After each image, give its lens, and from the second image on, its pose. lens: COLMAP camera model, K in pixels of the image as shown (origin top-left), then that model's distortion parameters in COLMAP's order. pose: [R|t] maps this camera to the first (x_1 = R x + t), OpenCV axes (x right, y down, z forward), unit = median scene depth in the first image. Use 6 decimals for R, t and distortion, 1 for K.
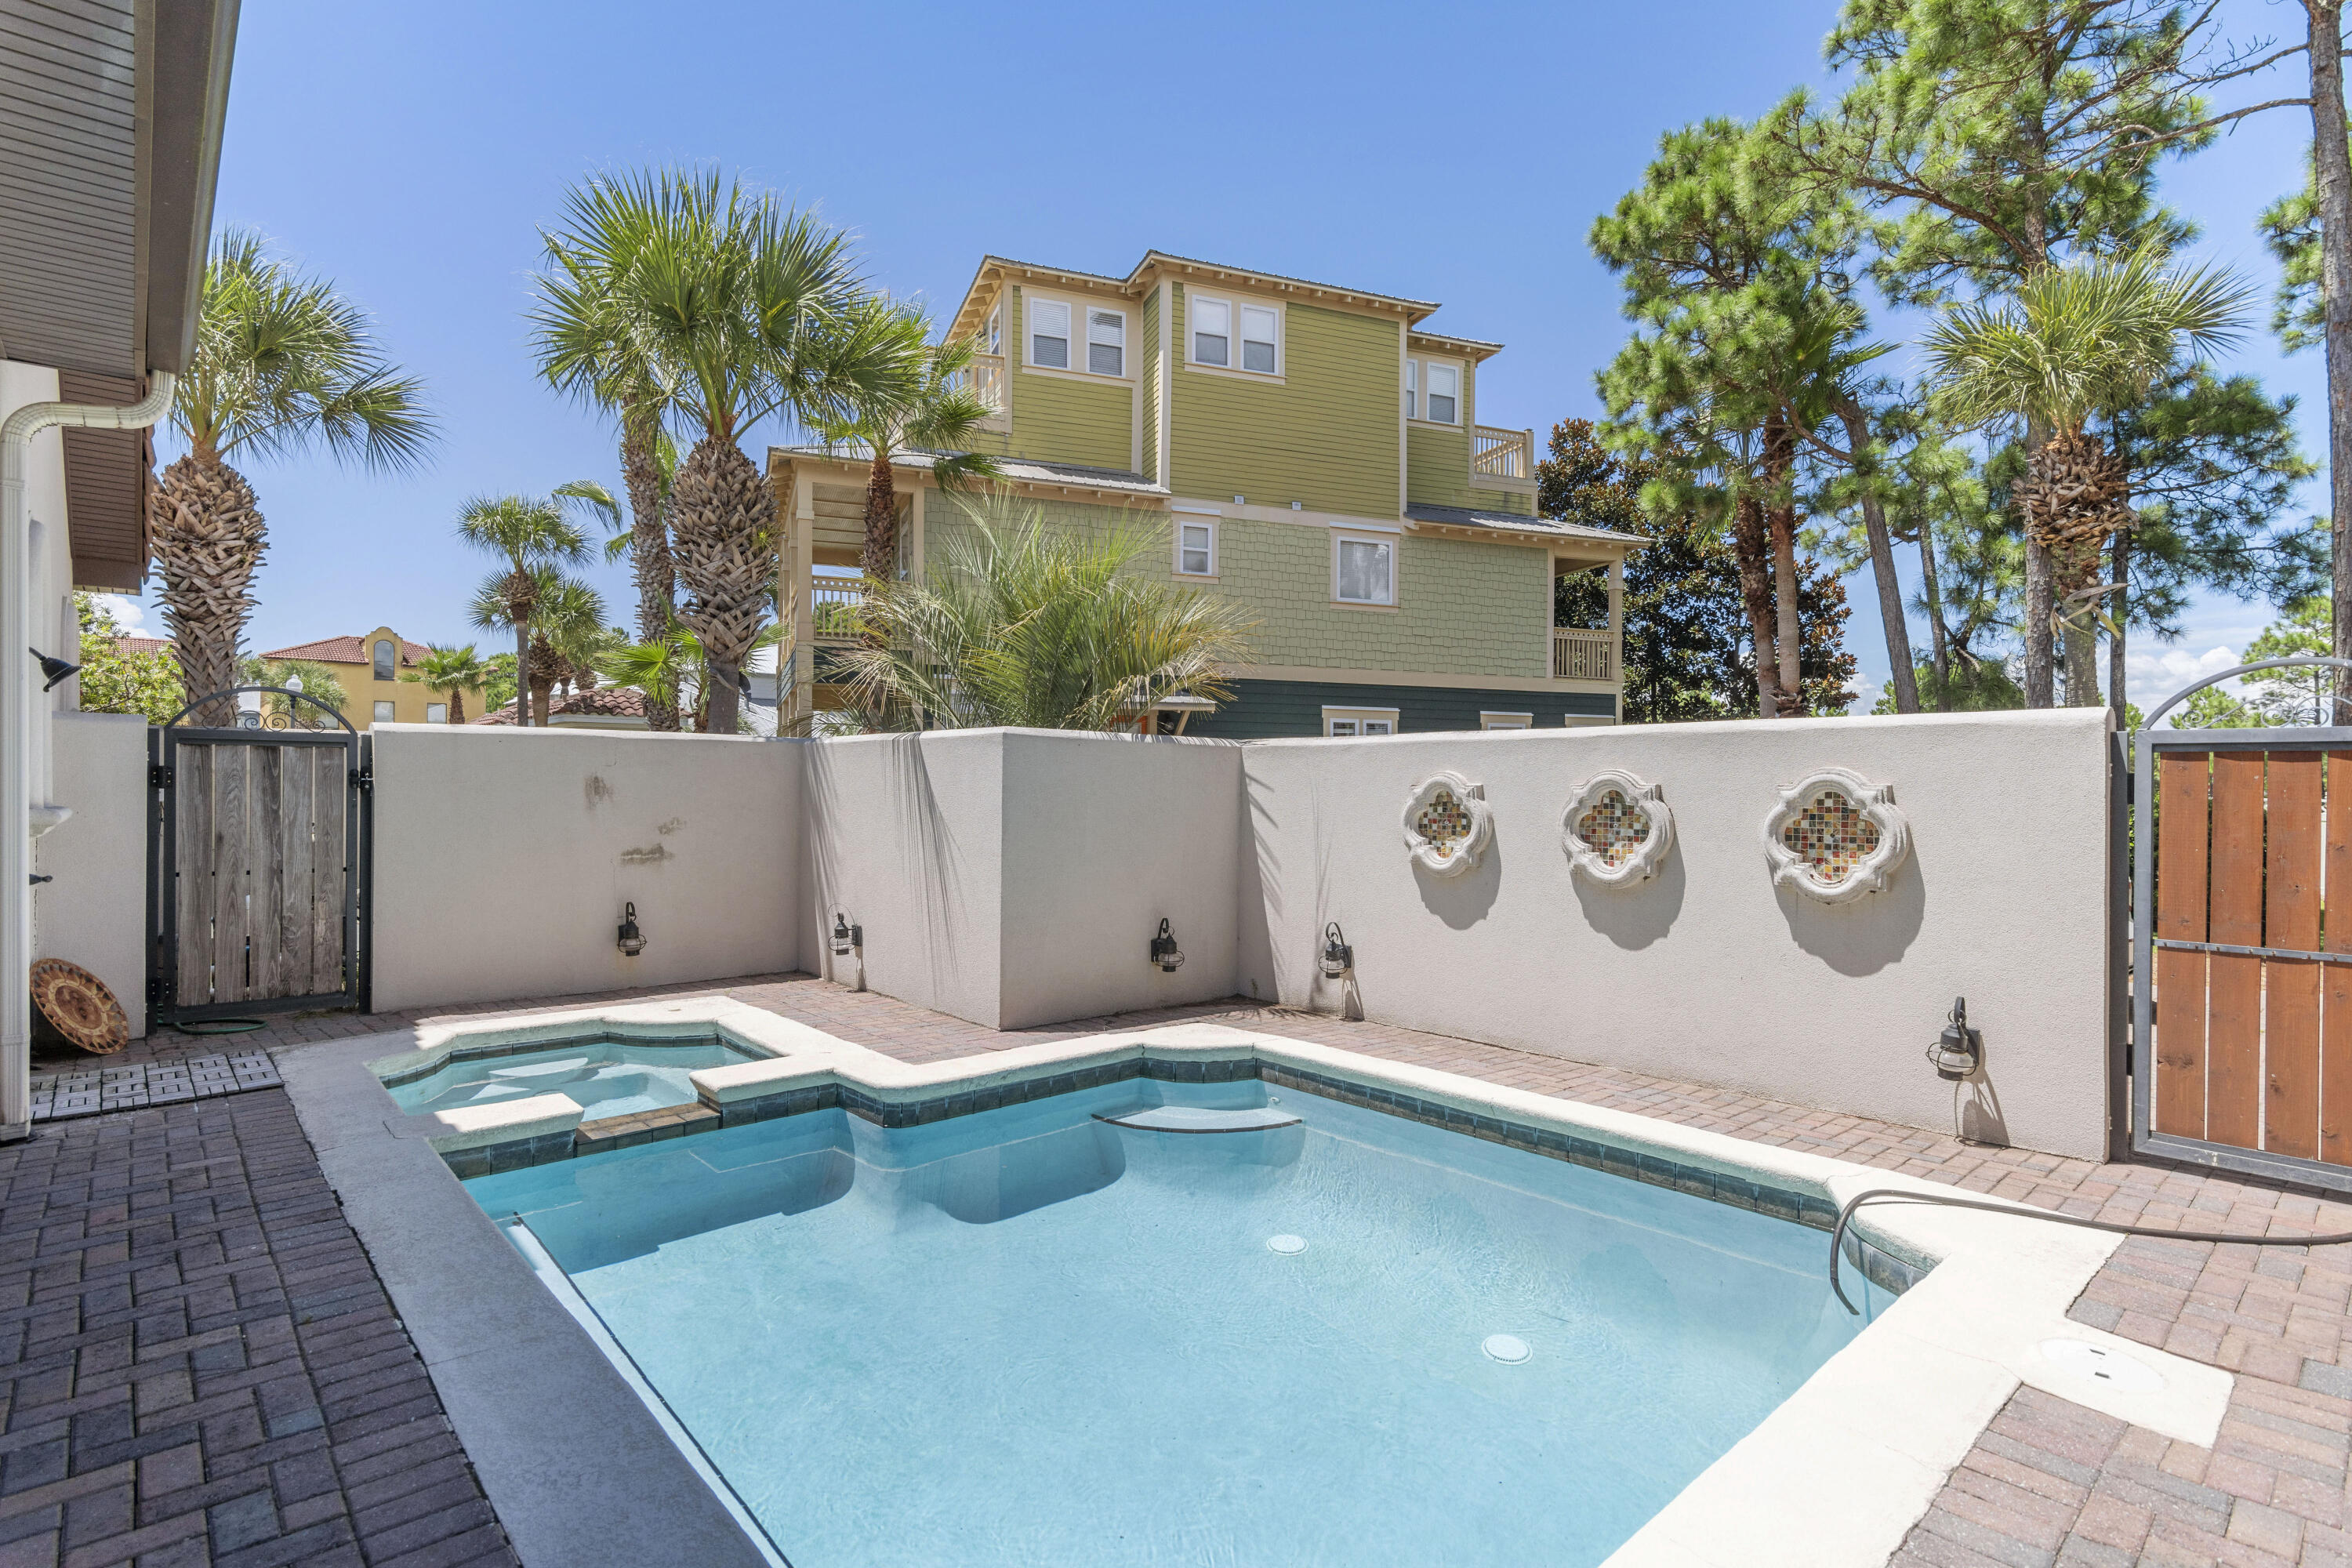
lens RADIAL K [[1152.3, 0, 1176.0], [0, 1152.3, 784.0], [0, 0, 1]] dist [0.000742, 0.000314]
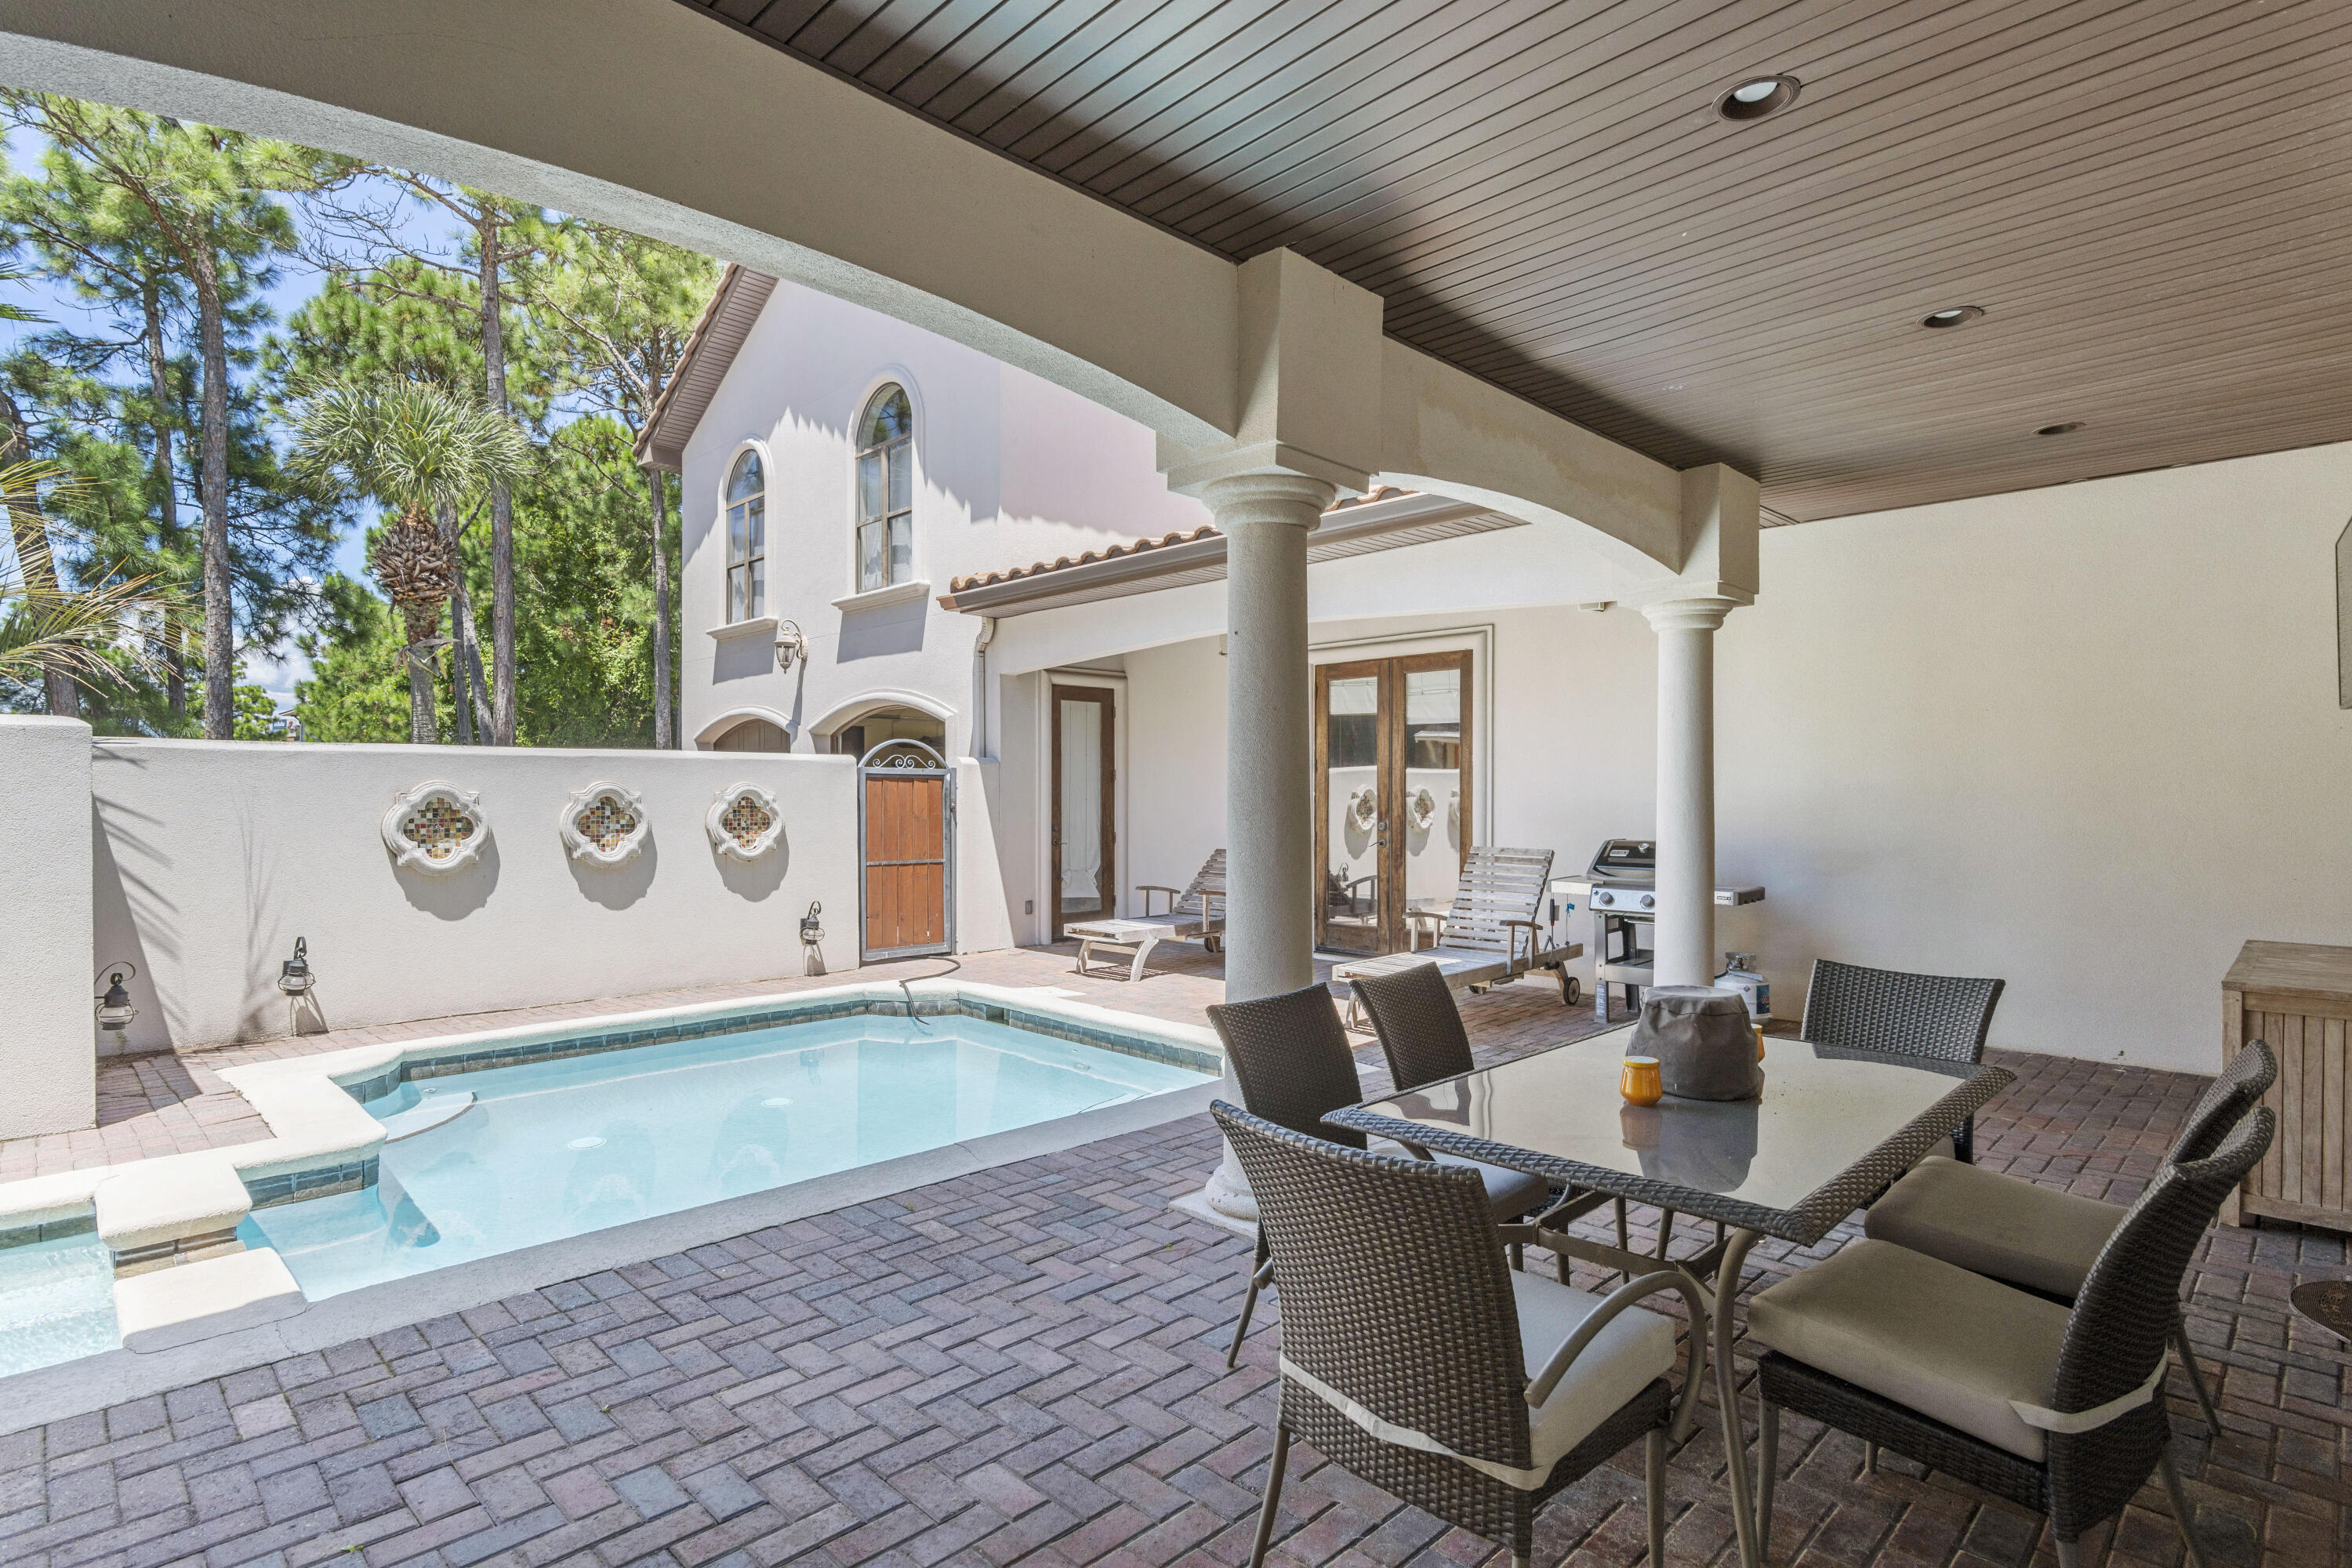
lens RADIAL K [[1179.8, 0, 1176.0], [0, 1179.8, 784.0], [0, 0, 1]] dist [0.005896, 0.000634]
pose [[-0.041122, 0.001813, 0.999152, -0.798692], [-0.005509, 0.999983, -0.002041, -0.007734], [-0.999139, -0.005589, -0.041112, 0.284716]]
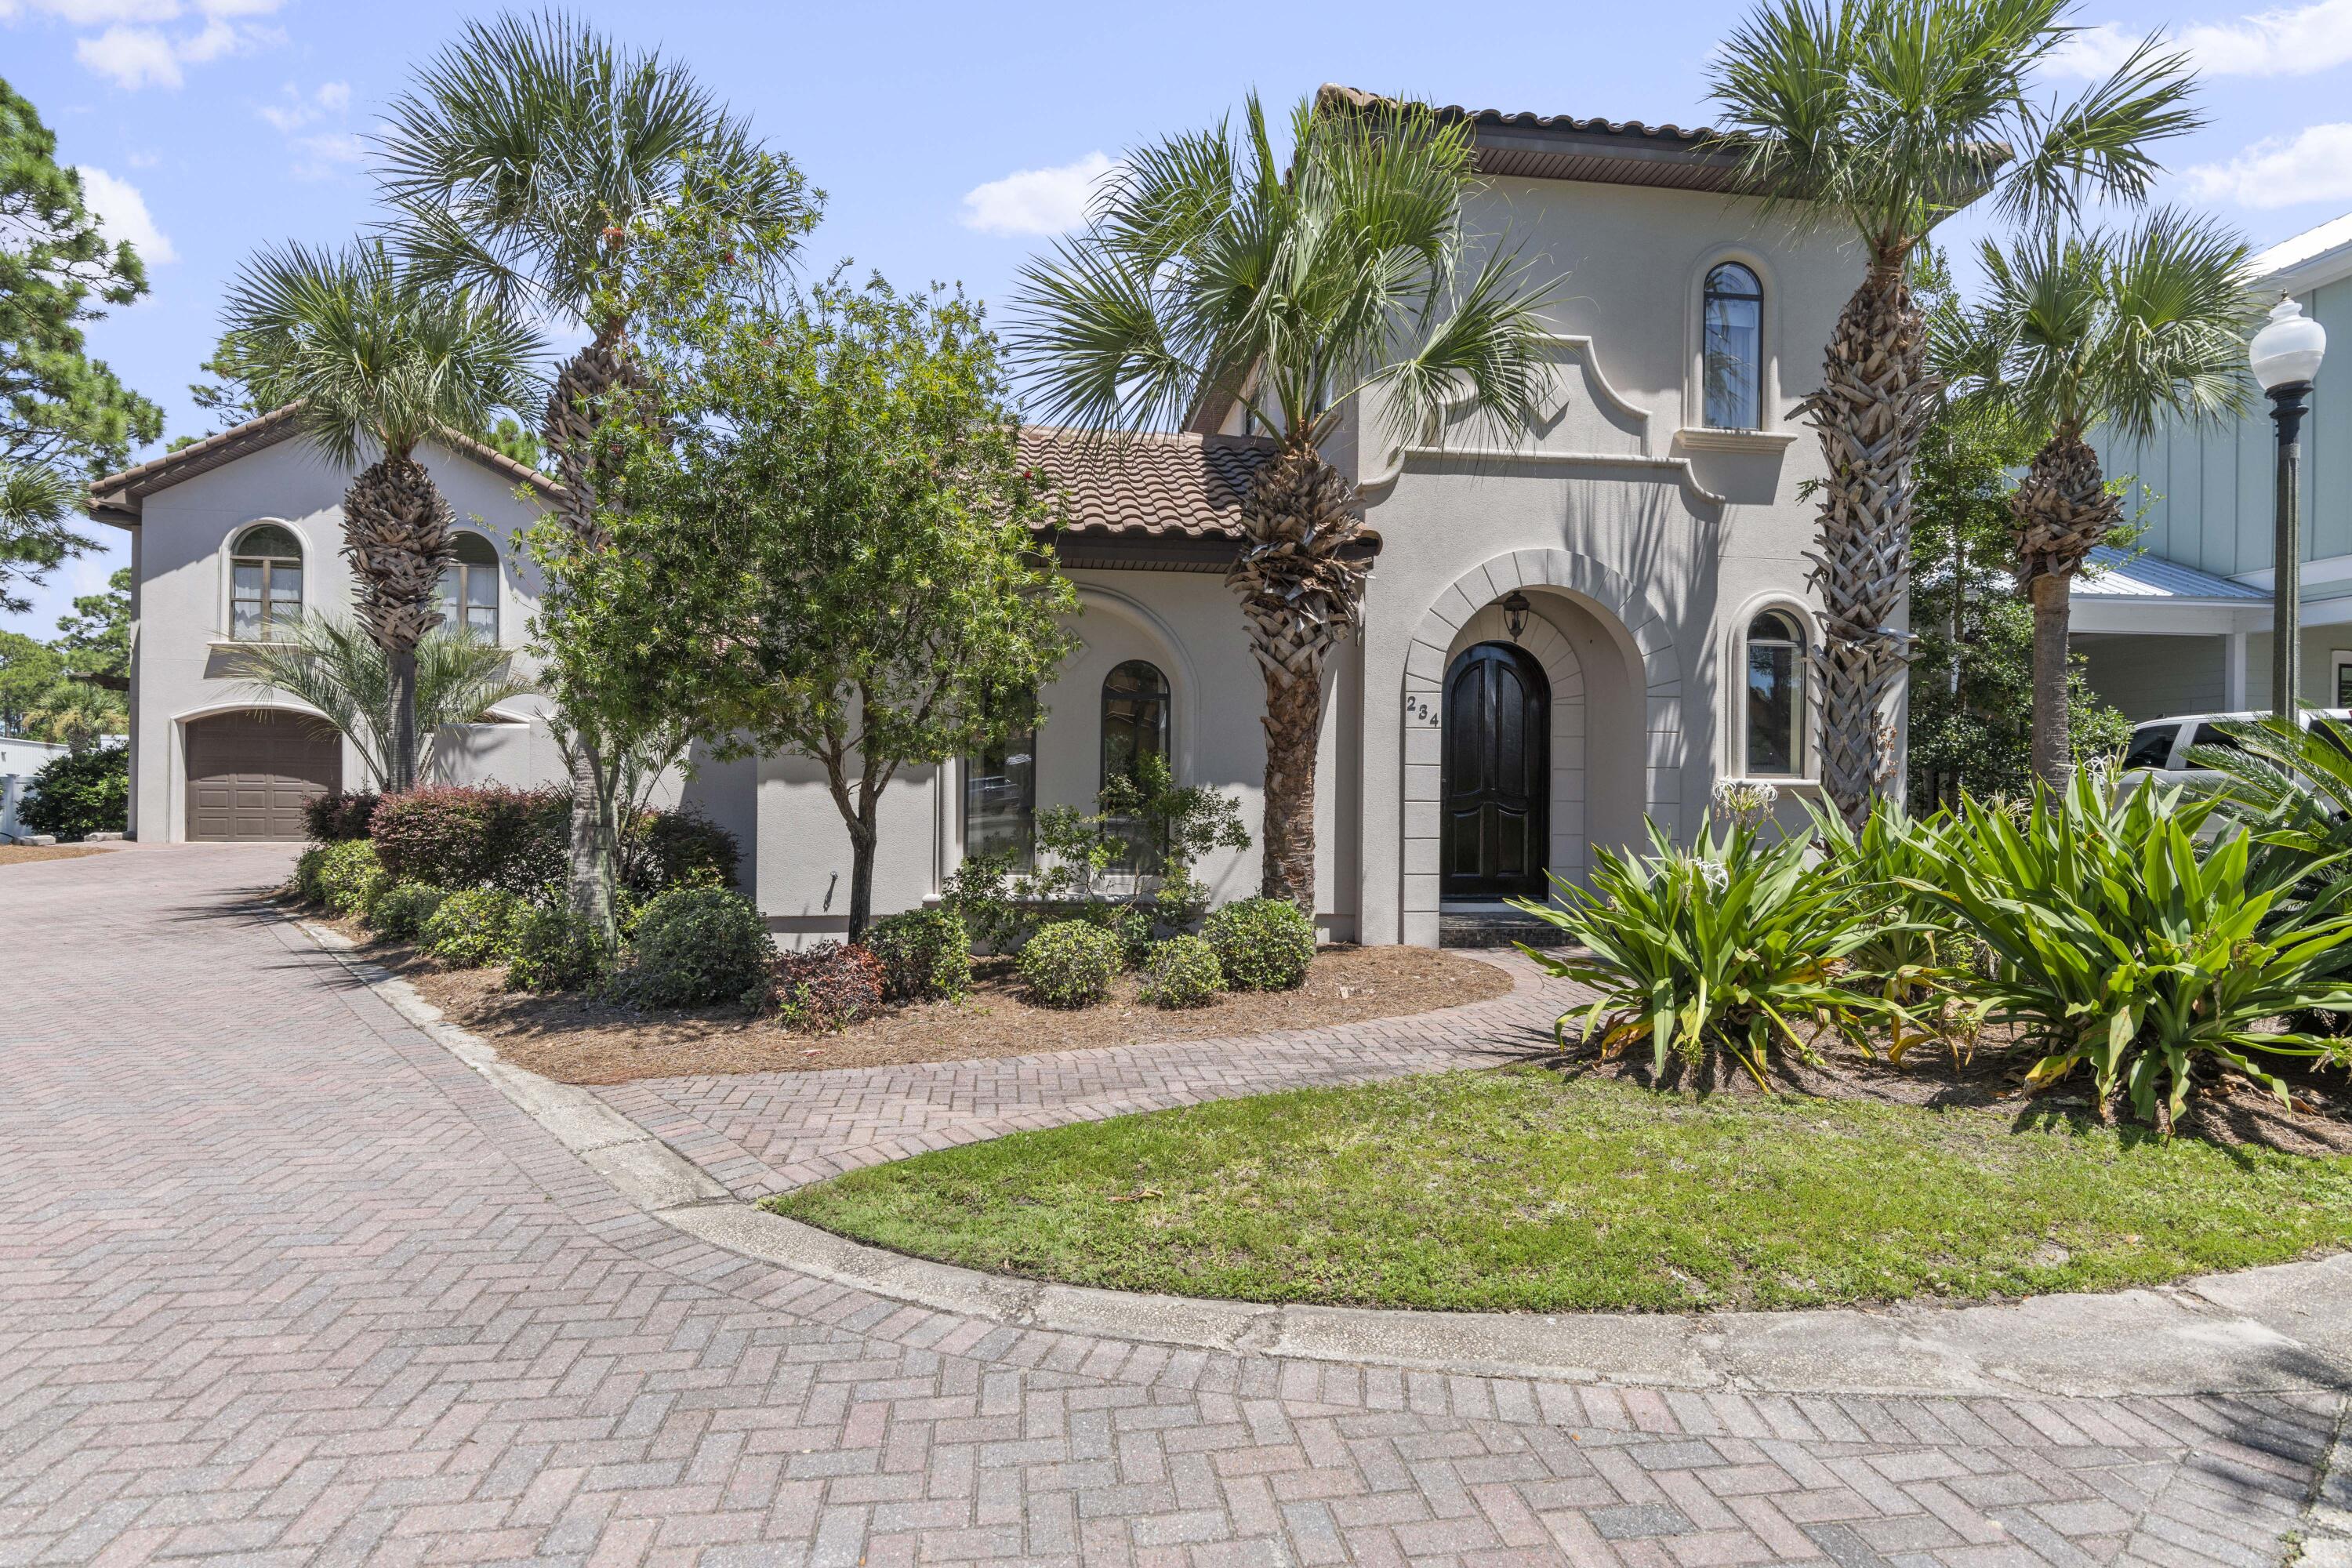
lens RADIAL K [[1152.3, 0, 1176.0], [0, 1152.3, 784.0], [0, 0, 1]] dist [0.000742, 0.000314]
pose [[-0.834668, -0.014055, 0.550574, -2.093361], [-0.013032, 0.999898, 0.005769, 0.017388], [-0.550599, -0.002360, -0.834766, 1.941549]]
